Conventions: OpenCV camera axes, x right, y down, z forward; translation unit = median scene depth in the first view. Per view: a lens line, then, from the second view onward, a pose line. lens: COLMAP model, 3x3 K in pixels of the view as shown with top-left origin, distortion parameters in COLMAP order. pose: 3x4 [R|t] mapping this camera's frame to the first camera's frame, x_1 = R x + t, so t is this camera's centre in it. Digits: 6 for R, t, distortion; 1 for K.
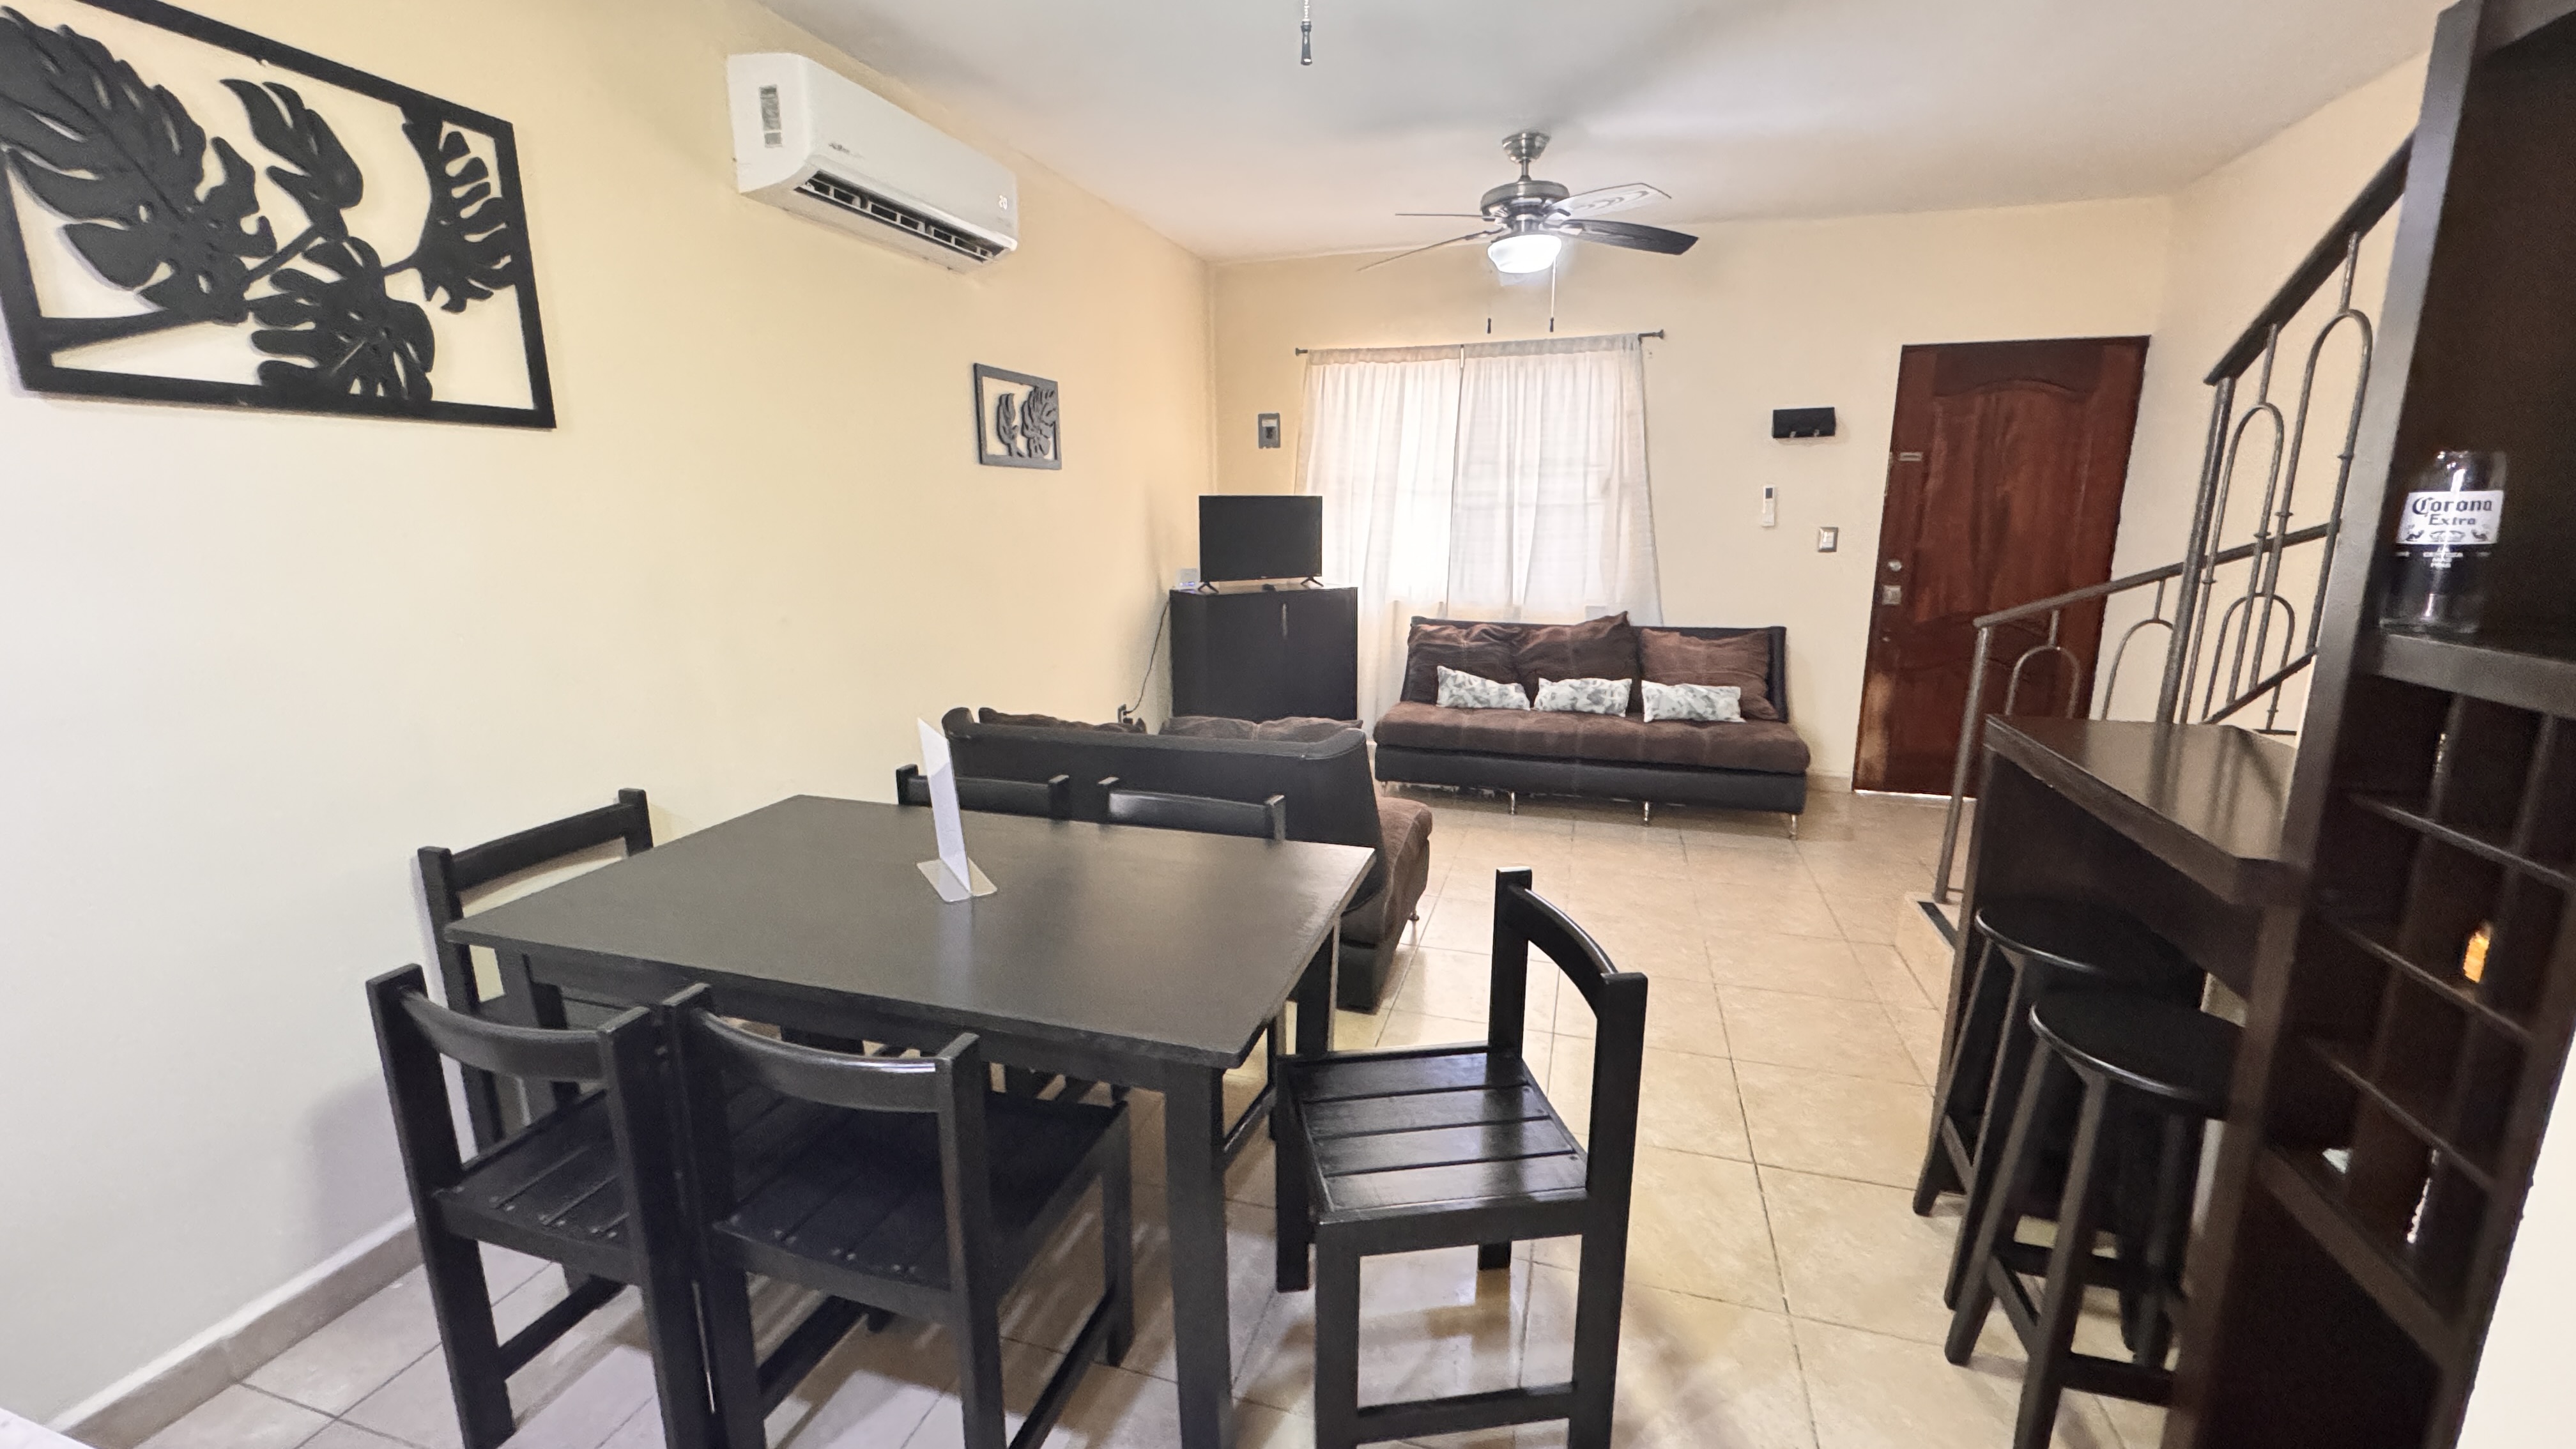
lens RADIAL K [[1027.8, 0, 1275.2], [0, 1027.8, 713.3], [0, 0, 1]] dist [-0.004428, 0.000215]
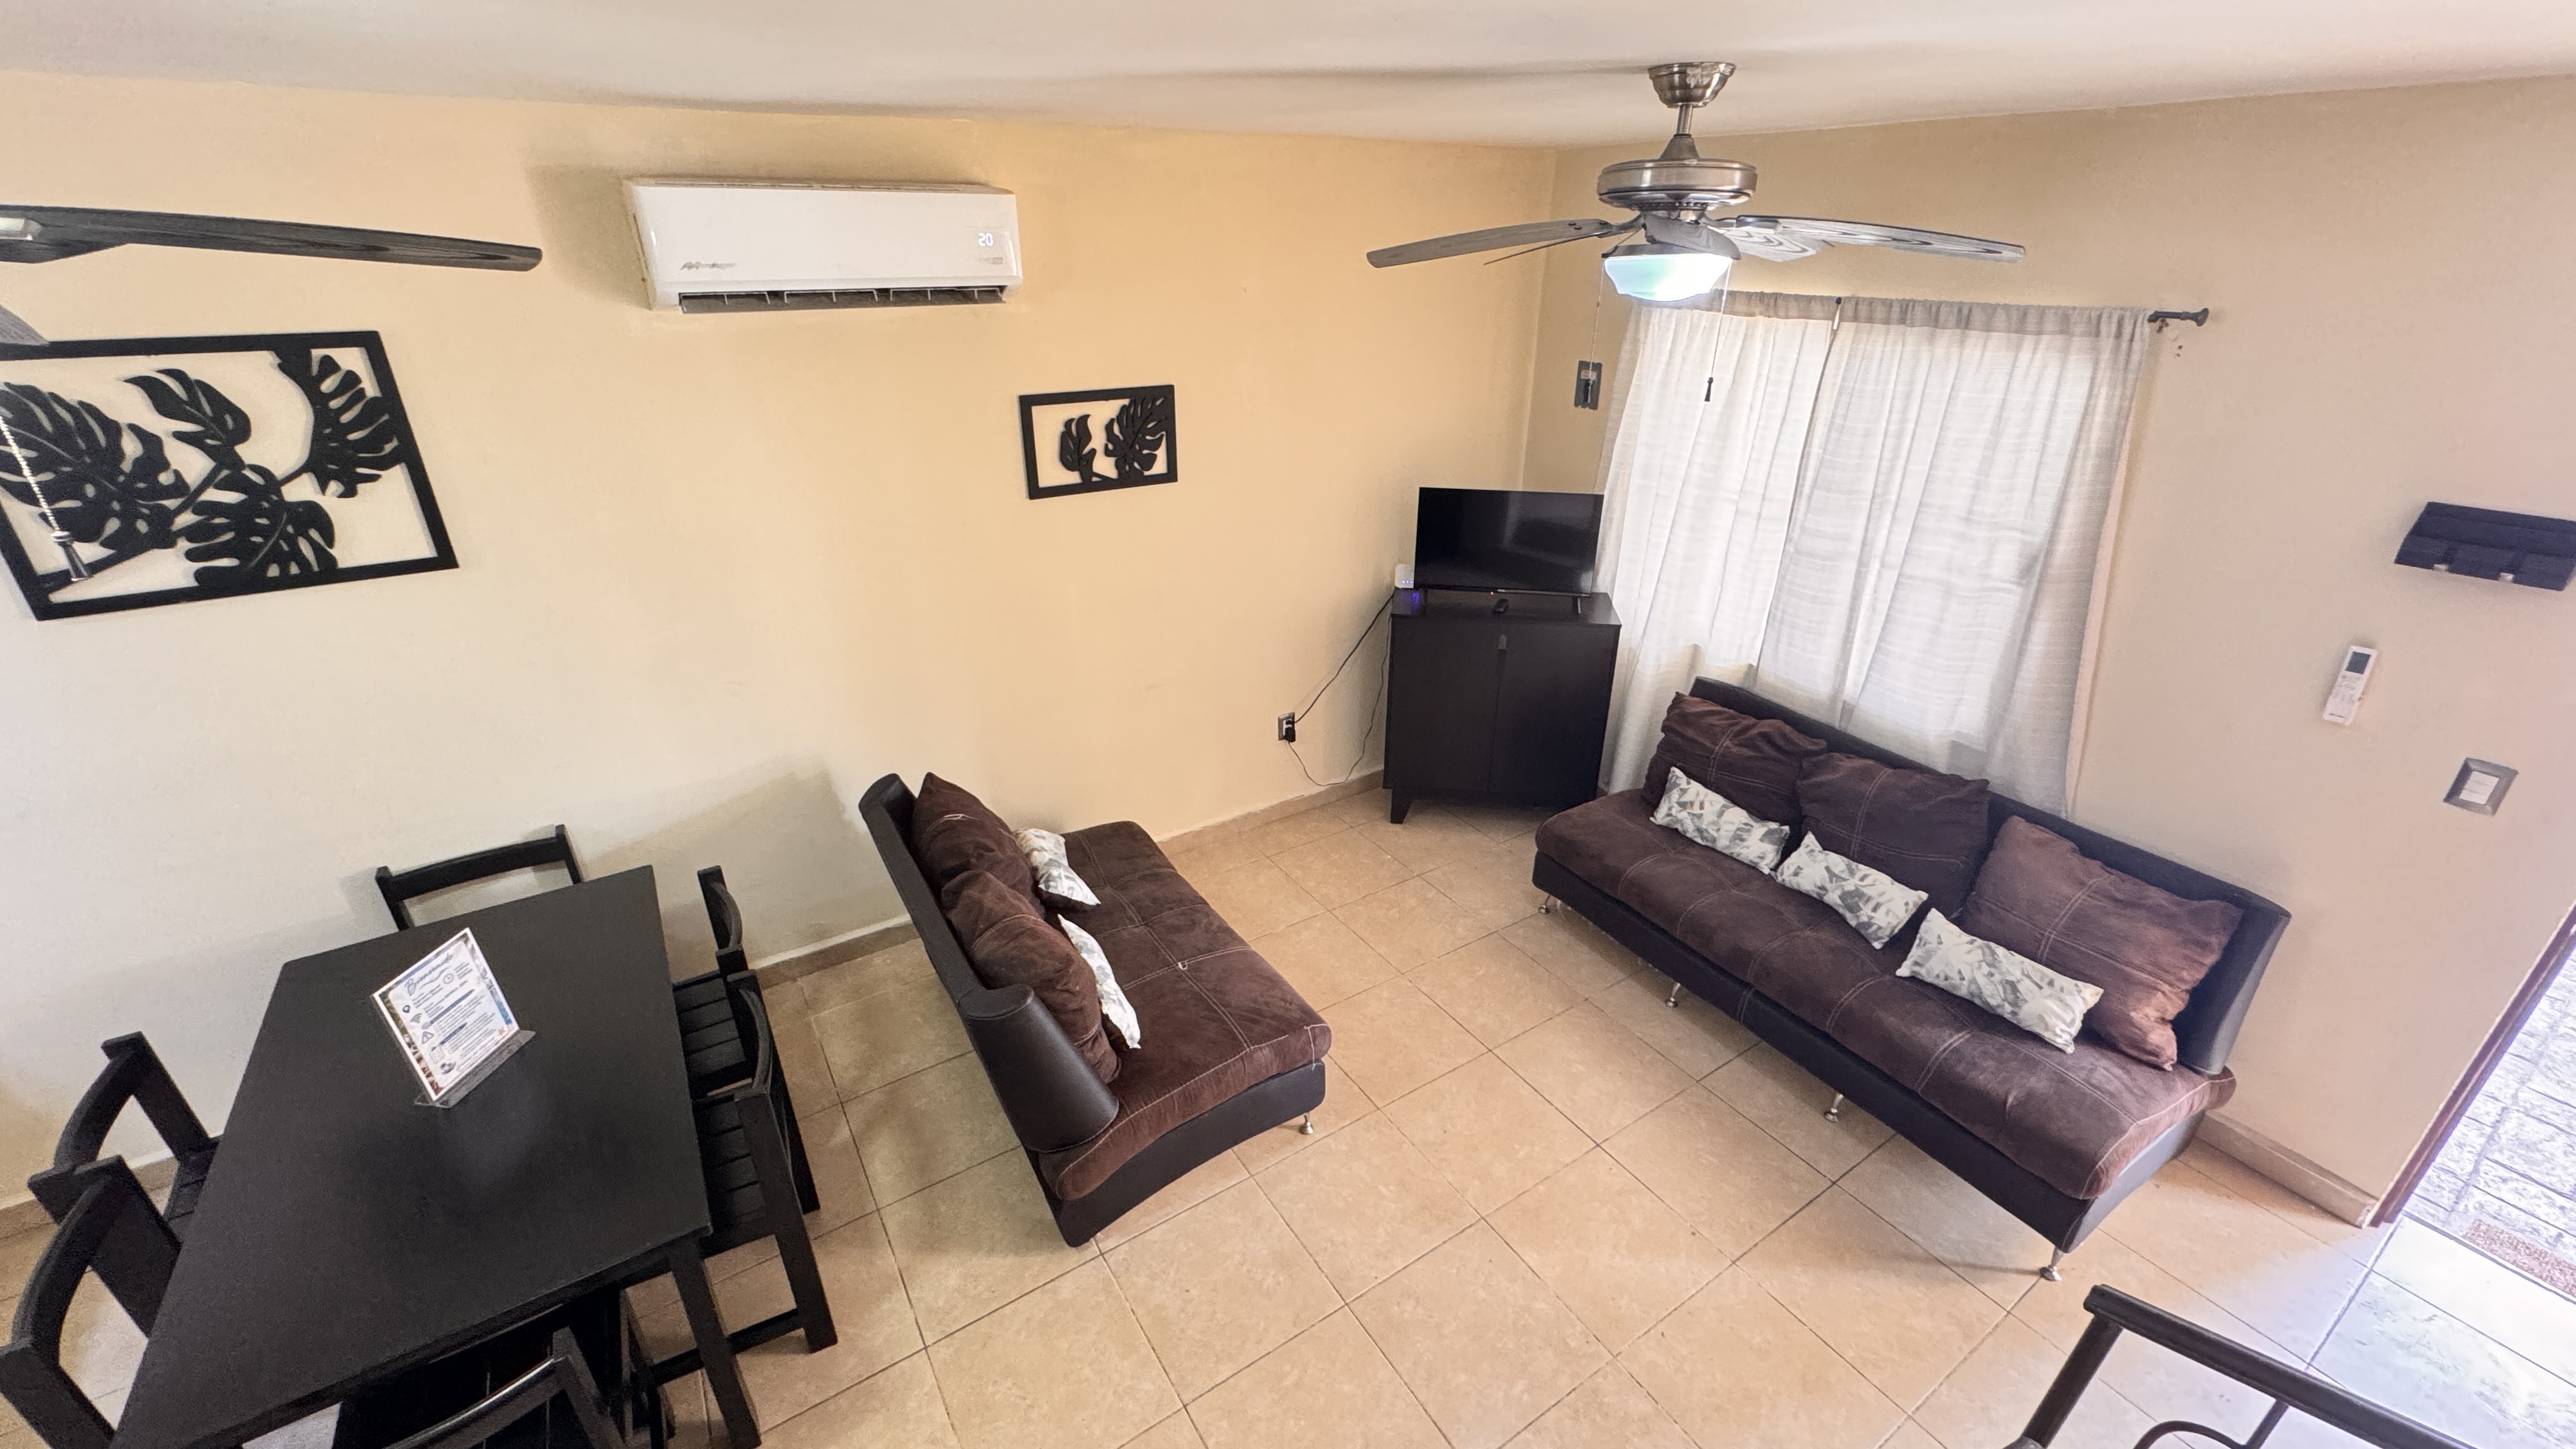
lens RADIAL K [[1027.8, 0, 1284.6], [0, 1027.8, 711.3], [0, 0, 1]] dist [-0.004428, 0.000215]
pose [[0.768565, 0.277051, -0.576672, 0.734289], [-0.133772, 0.951039, 0.278622, -0.514243], [0.625629, -0.136996, 0.767997, 0.556286]]
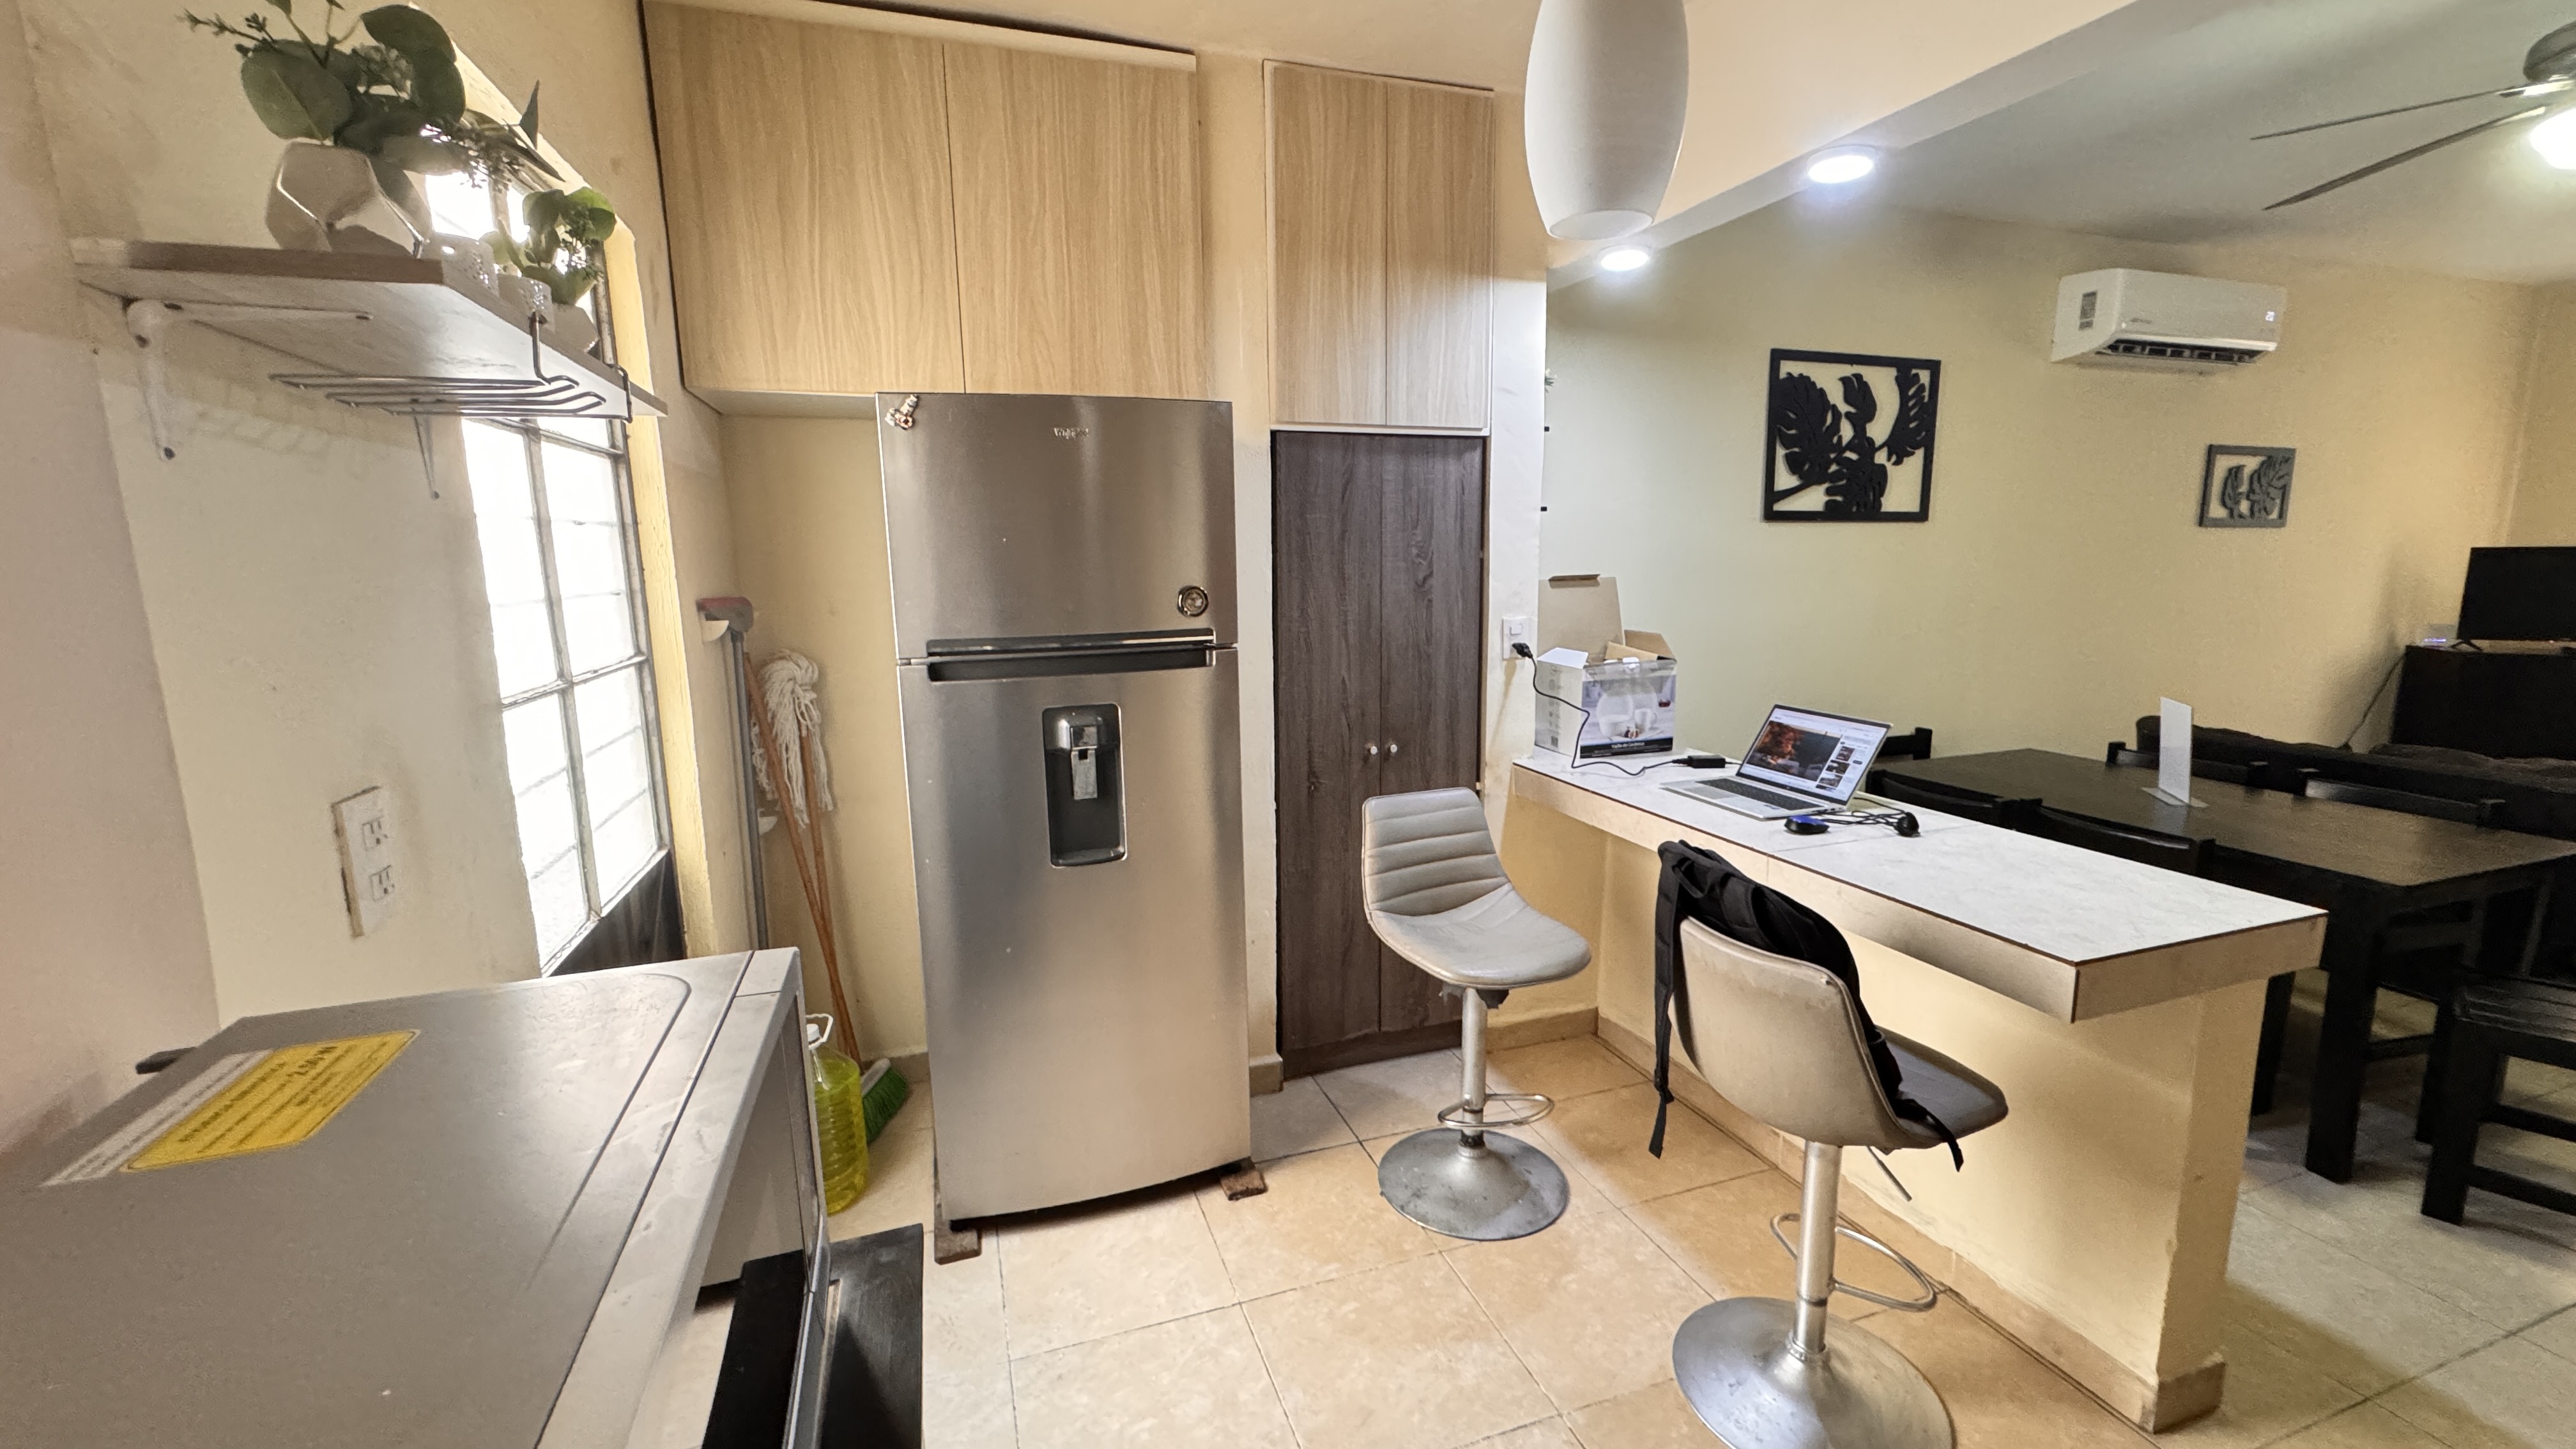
lens RADIAL K [[1027.8, 0, 1282.7], [0, 1027.8, 724.9], [0, 0, 1]] dist [-0.004428, 0.000215]
pose [[0.590874, 0.126997, -0.796705, 0.098243], [-0.152328, 0.987332, 0.044410, 0.147113], [0.792252, 0.095120, 0.602734, -0.829023]]
